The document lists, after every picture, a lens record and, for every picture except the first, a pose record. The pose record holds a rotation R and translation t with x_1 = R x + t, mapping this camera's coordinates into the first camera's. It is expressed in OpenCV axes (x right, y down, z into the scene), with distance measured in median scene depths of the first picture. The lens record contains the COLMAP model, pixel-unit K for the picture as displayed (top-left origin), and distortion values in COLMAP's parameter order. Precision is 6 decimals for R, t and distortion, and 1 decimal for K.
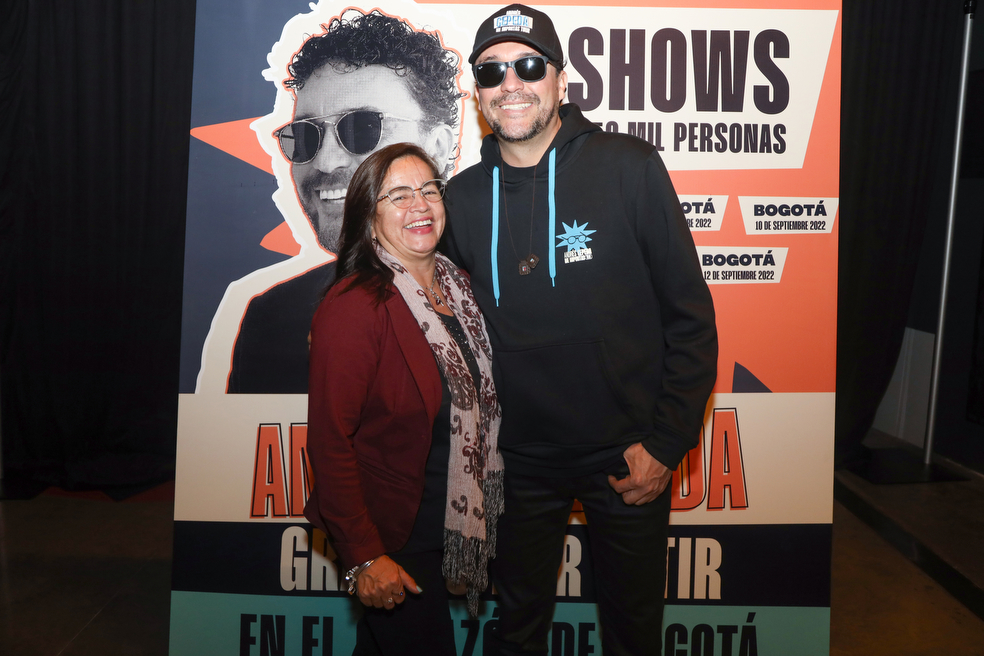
lens RADIAL K [[906.6, 0, 490.5], [0, 906.6, 322.9], [0, 0, 1]] dist [-0.003766, -0.000937]
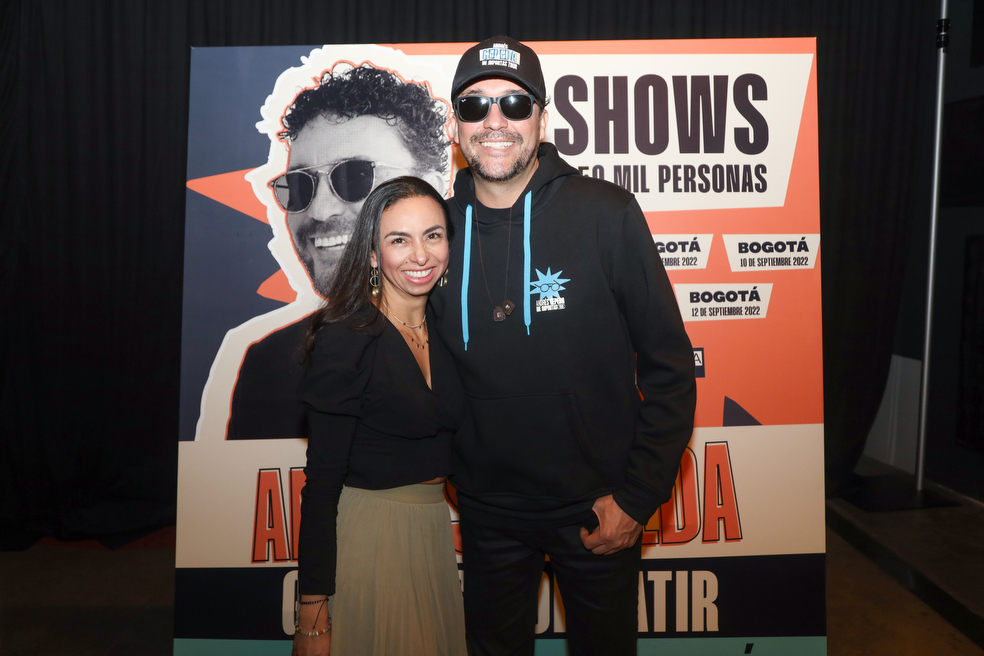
lens RADIAL K [[914.8, 0, 490.8], [0, 914.8, 324.5], [0, 0, 1]] dist [0.000336, -0.002245]
pose [[0.999619, -0.024067, 0.013533, -0.006063], [0.024527, 0.999091, -0.034866, -0.008134], [-0.012682, 0.035185, 0.999300, -0.030379]]
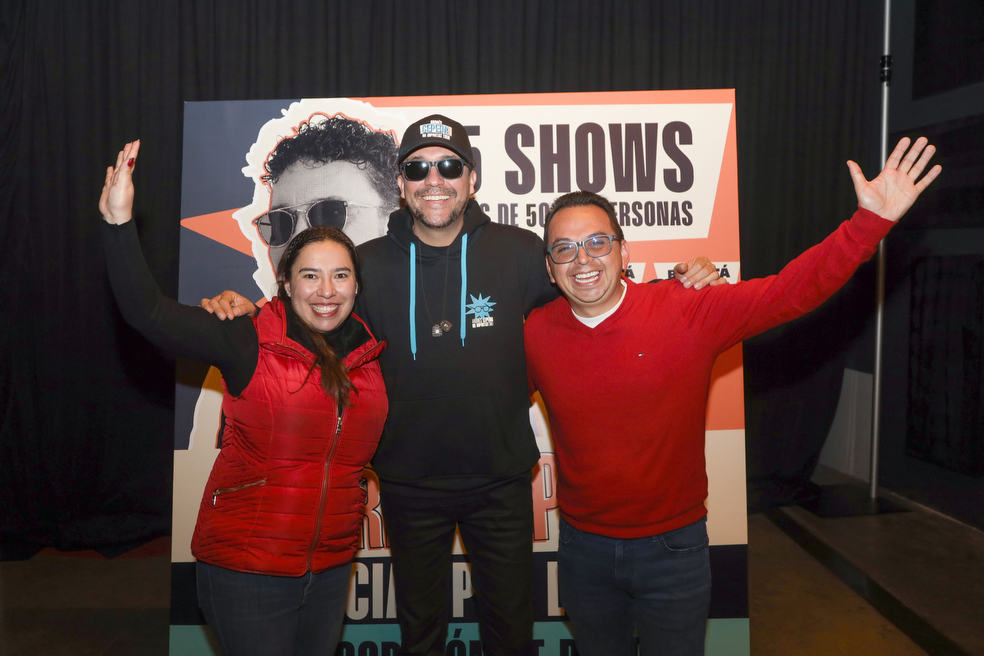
lens RADIAL K [[953.8, 0, 493.1], [0, 953.8, 320.0], [0, 0, 1]] dist [-0.008368, -0.003465]
pose [[0.999334, -0.032353, 0.016854, 0.042948], [0.033313, 0.997633, -0.060158, 0.000013], [-0.014868, 0.060680, 0.998047, -0.214068]]
